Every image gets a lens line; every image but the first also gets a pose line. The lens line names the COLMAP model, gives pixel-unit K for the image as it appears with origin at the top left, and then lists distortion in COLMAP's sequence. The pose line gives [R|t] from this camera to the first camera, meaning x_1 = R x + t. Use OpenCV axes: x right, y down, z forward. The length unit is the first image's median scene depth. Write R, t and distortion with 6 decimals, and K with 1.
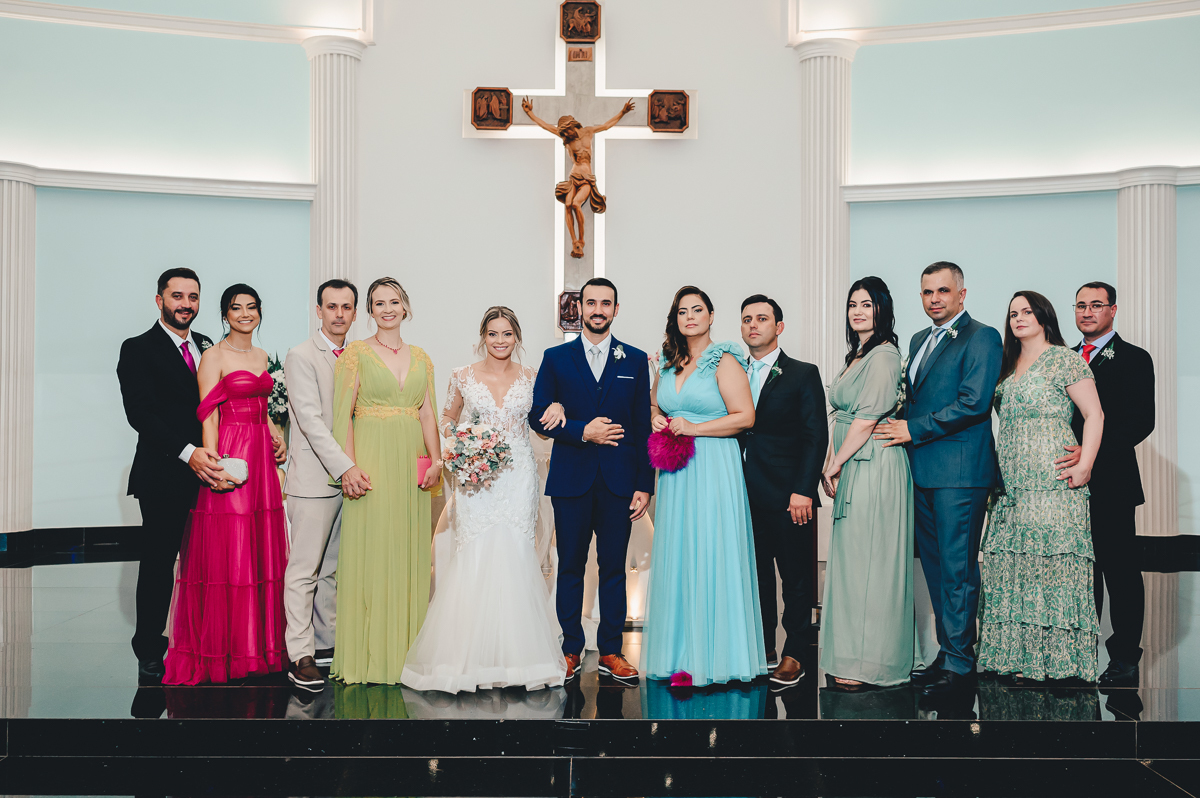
lens RADIAL K [[1255.3, 0, 609.6], [0, 1255.3, 420.0], [0, 0, 1]] dist [-0.009770, 0.000000]
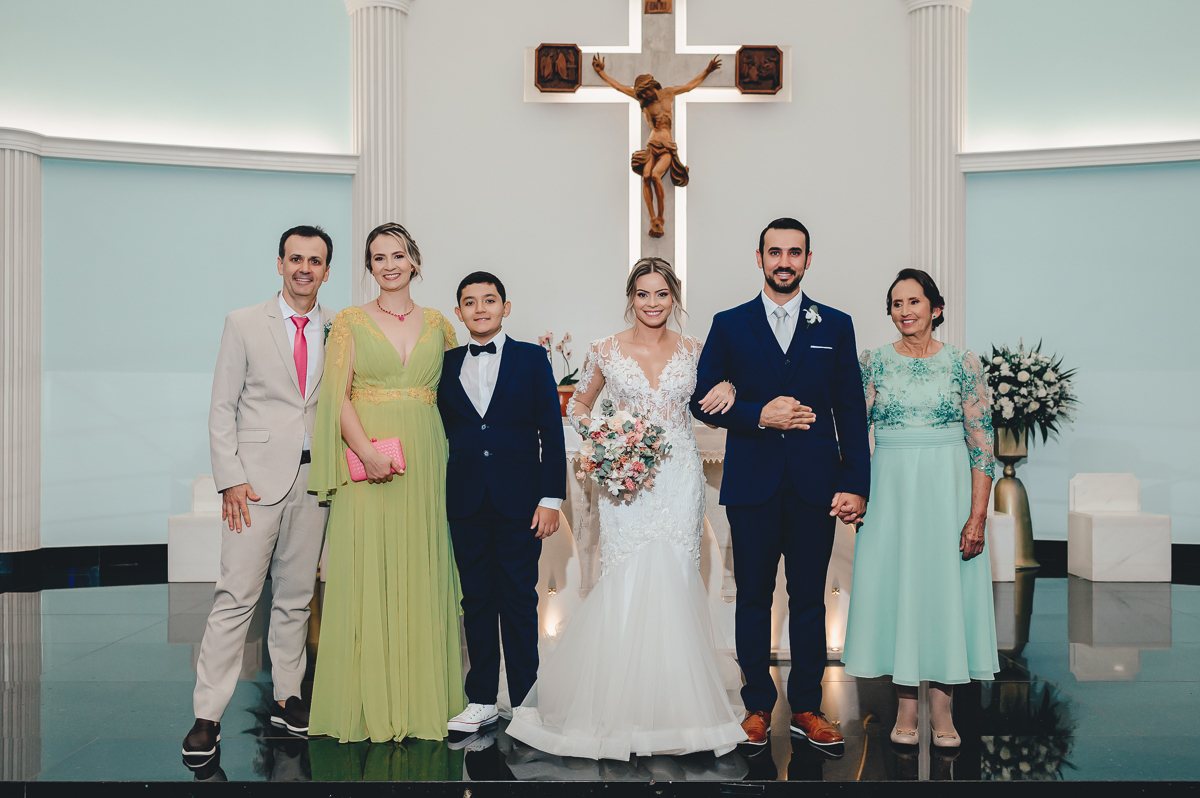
lens RADIAL K [[1318.5, 0, 619.8], [0, 1318.5, 434.9], [0, 0, 1]] dist [-0.005286, 0.000000]
pose [[0.999913, -0.004374, -0.012409, -0.040410], [0.004401, 0.999988, 0.002134, 0.006617], [0.012400, -0.002189, 0.999921, 0.078058]]
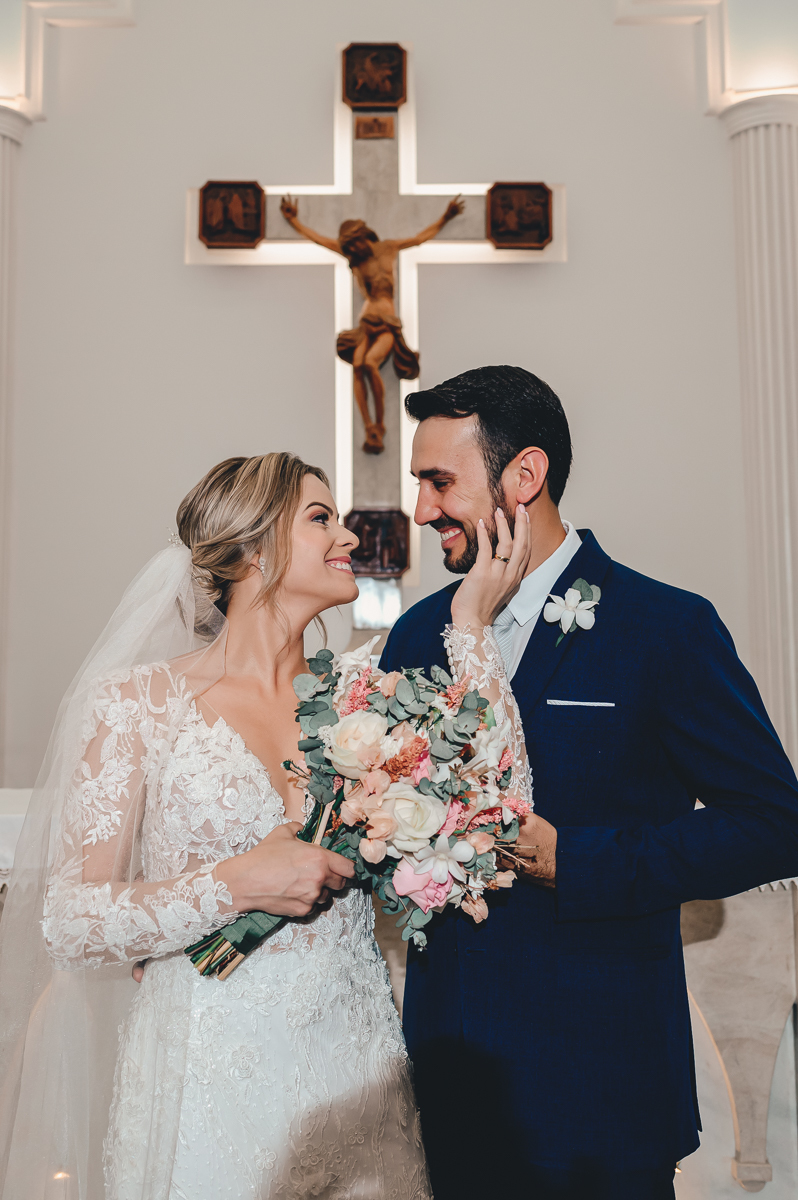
lens RADIAL K [[1365.2, 0, 394.7], [0, 1365.2, 567.8], [0, 0, 1]] dist [-0.009761, 0.000000]
pose [[0.999738, -0.012625, -0.019111, -0.003582], [0.010929, 0.996202, -0.086386, -0.017270], [0.020129, 0.086154, 0.996078, 0.350484]]
